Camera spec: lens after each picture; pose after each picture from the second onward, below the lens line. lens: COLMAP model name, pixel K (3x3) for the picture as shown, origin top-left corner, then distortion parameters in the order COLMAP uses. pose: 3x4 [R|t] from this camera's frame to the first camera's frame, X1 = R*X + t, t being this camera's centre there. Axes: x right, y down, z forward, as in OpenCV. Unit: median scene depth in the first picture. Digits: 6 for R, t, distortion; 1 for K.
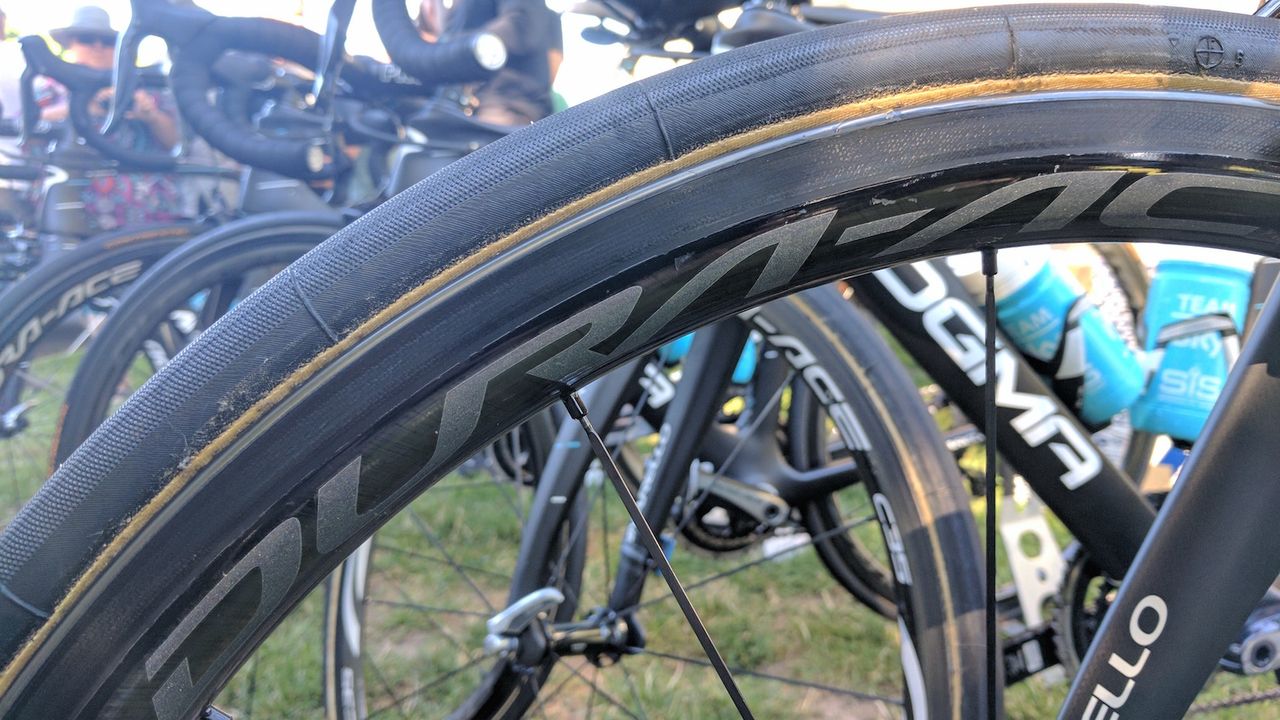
lens RADIAL K [[976.6, 0, 639.5], [0, 976.6, 260.5], [0, 0, 1]] dist [0.005051, 0.002517]
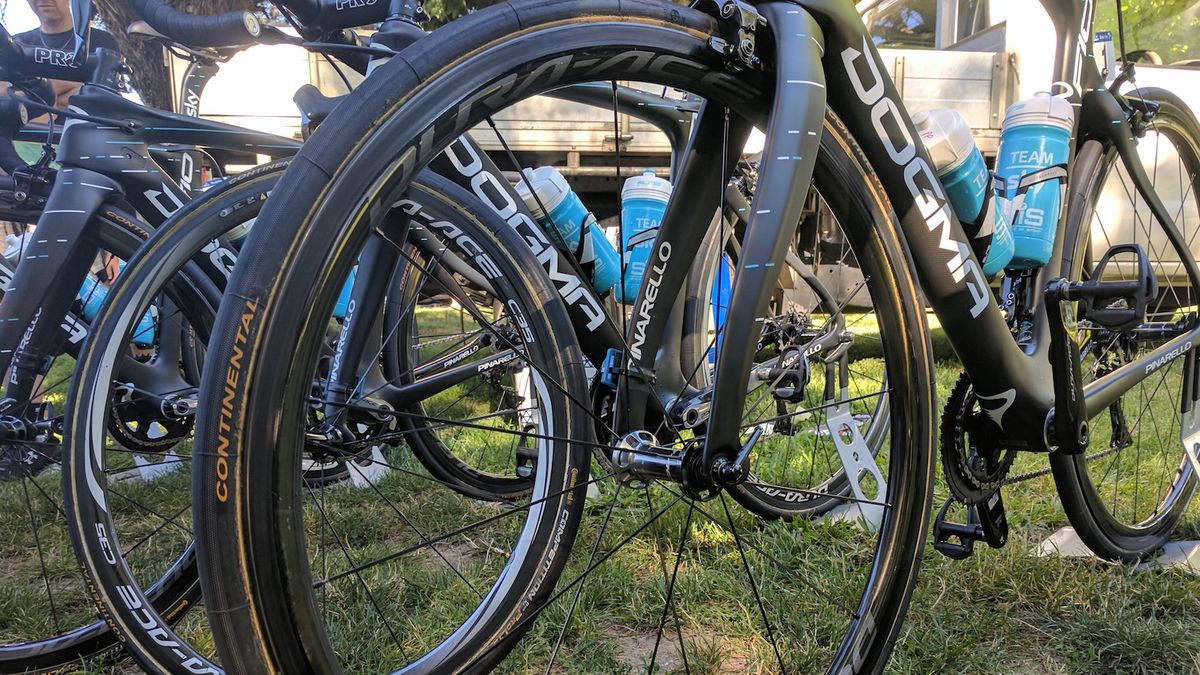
lens RADIAL K [[952.1, 0, 641.4], [0, 952.1, 338.5], [0, 0, 1]] dist [0.000036, -0.000518]
pose [[0.848282, -0.078596, 0.523680, -0.437005], [0.077499, 0.996702, 0.024053, 0.274592], [-0.523843, 0.020180, 0.851575, -0.552121]]
